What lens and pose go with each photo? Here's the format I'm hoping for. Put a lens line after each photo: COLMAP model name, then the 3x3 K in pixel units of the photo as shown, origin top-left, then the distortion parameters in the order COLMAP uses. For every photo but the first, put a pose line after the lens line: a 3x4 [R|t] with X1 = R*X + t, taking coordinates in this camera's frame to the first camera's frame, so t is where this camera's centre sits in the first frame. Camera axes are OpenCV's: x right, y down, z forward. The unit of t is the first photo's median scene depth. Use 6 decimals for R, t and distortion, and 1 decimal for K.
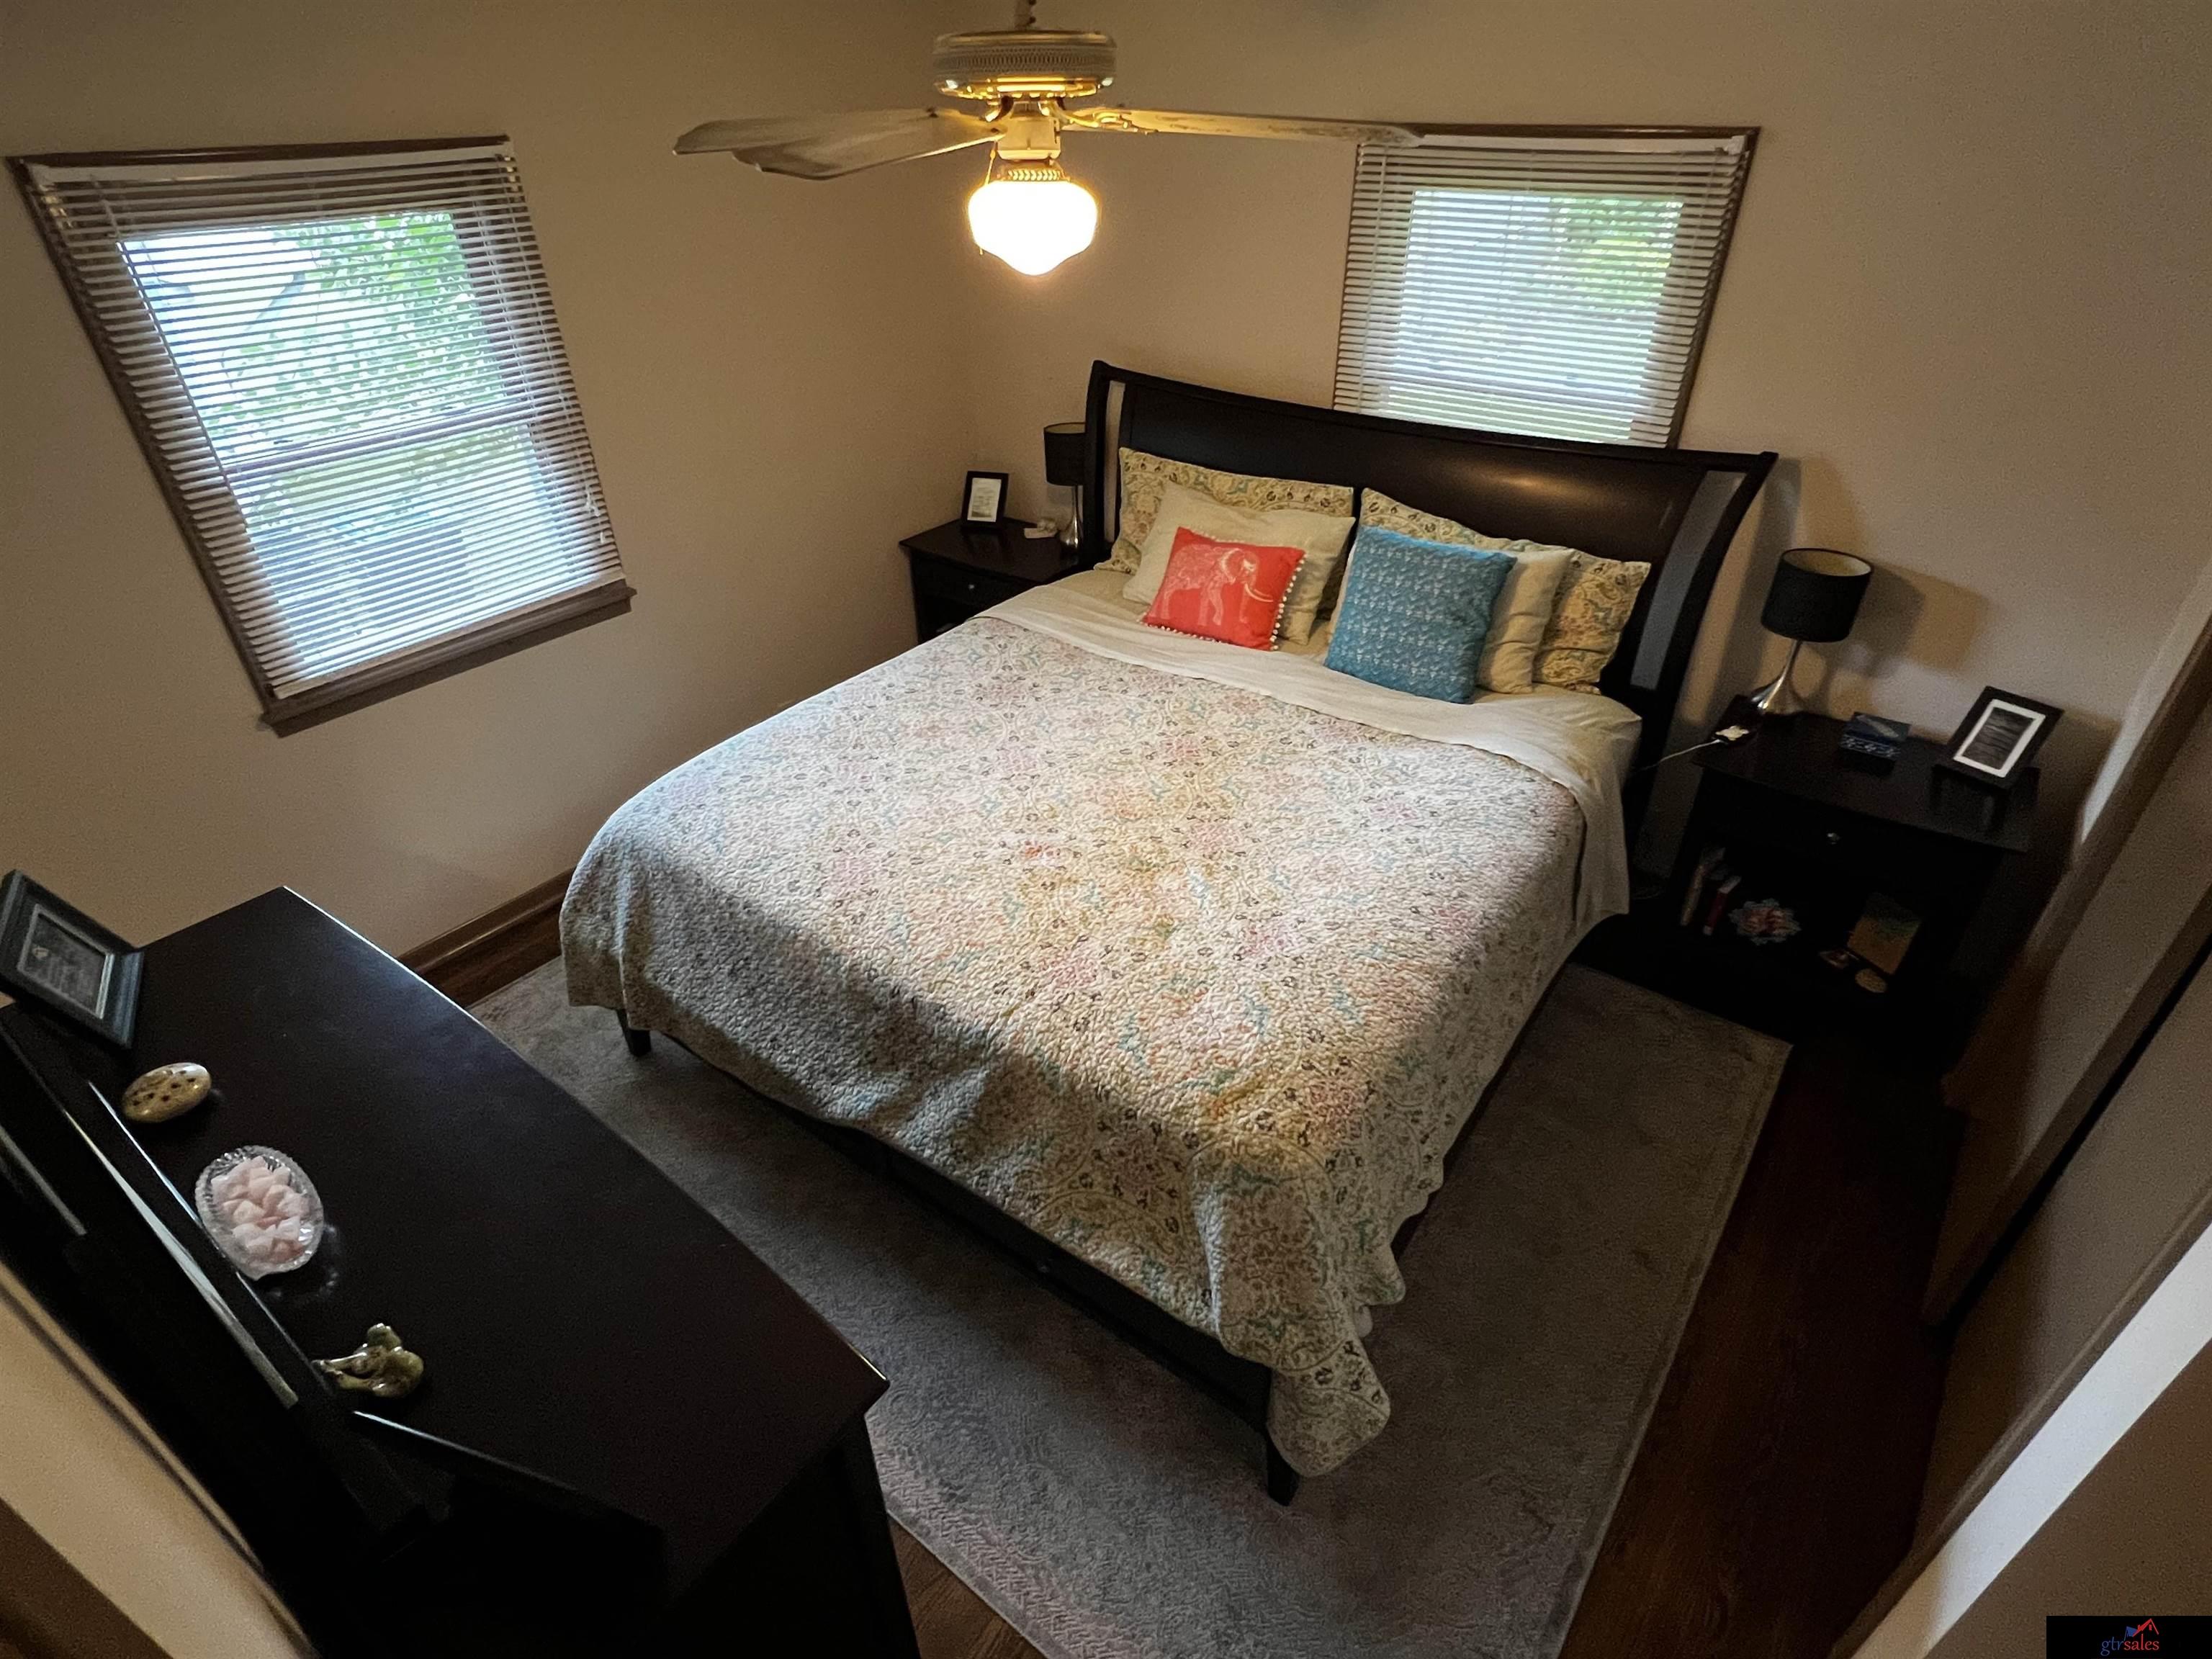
lens RADIAL K [[1124.7, 0, 1112.0], [0, 1124.7, 827.3], [0, 0, 1]] dist [0.004701, 0.000303]
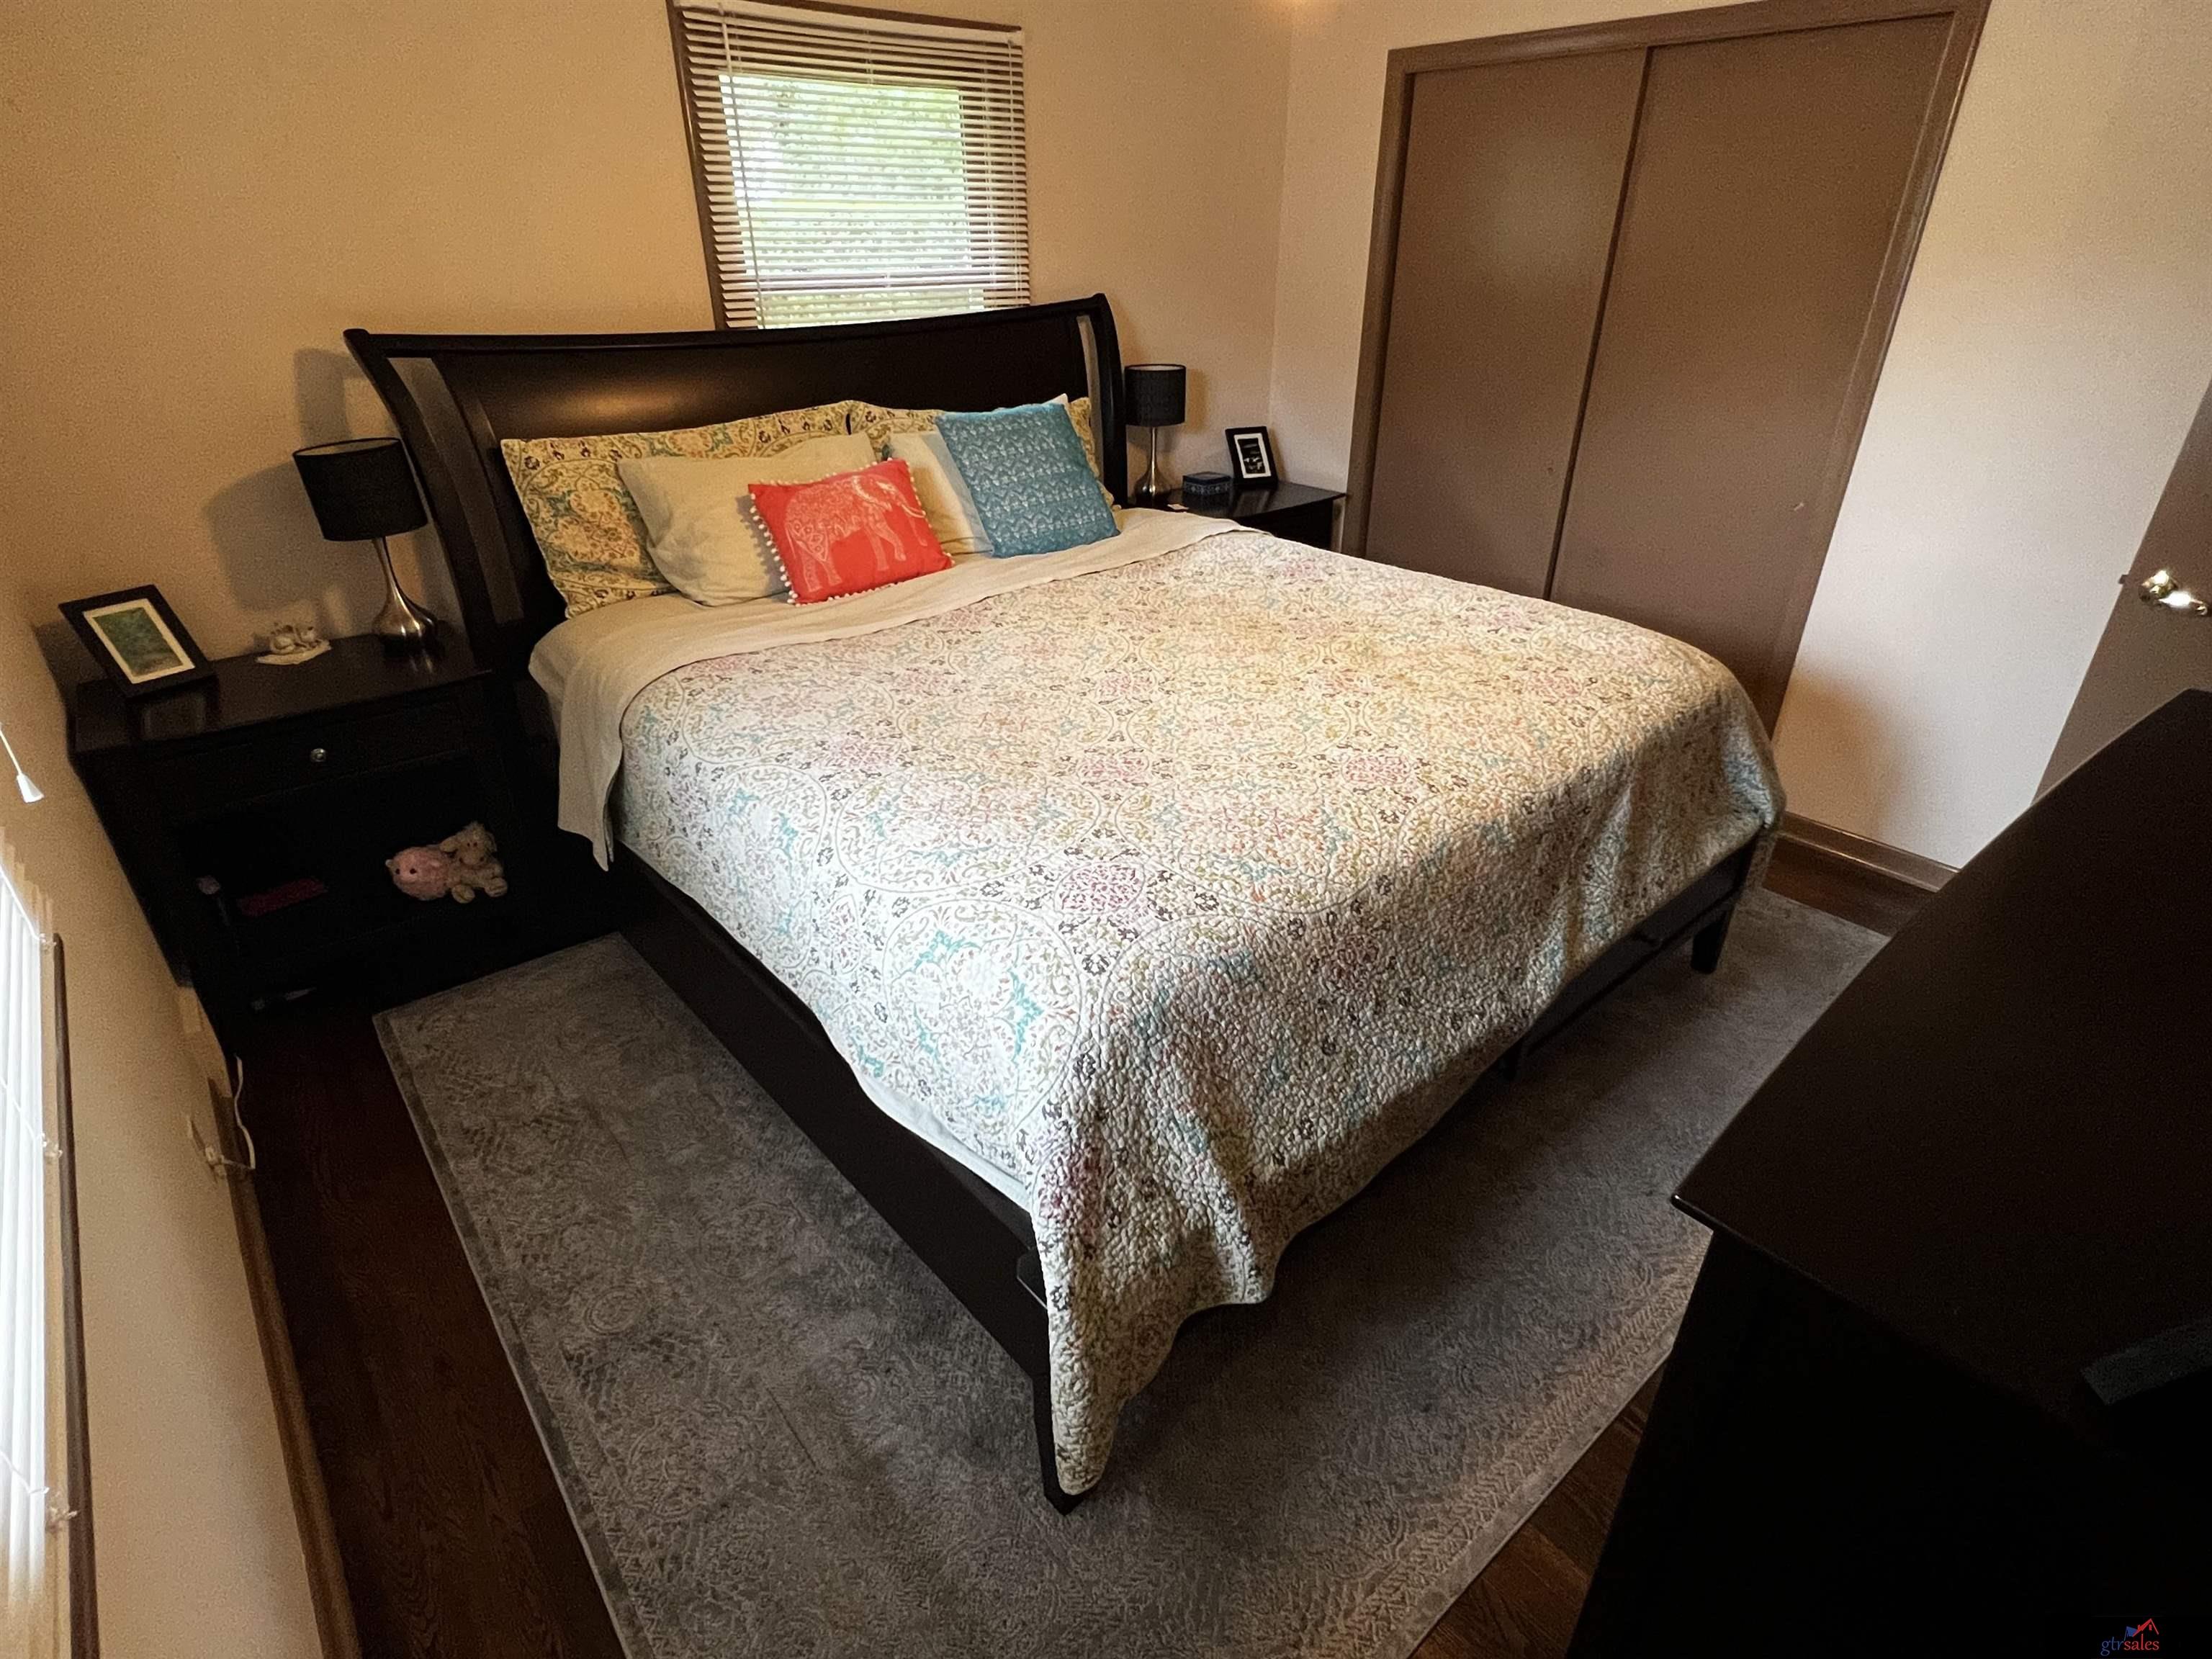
lens RADIAL K [[1124.7, 0, 1111.9], [0, 1124.7, 836.9], [0, 0, 1]] dist [0.004701, 0.000303]
pose [[0.237271, -0.458689, 0.856333, -0.796331], [0.536835, 0.796590, 0.277943, -0.195302], [-0.809636, 0.393762, 0.435248, 0.704068]]
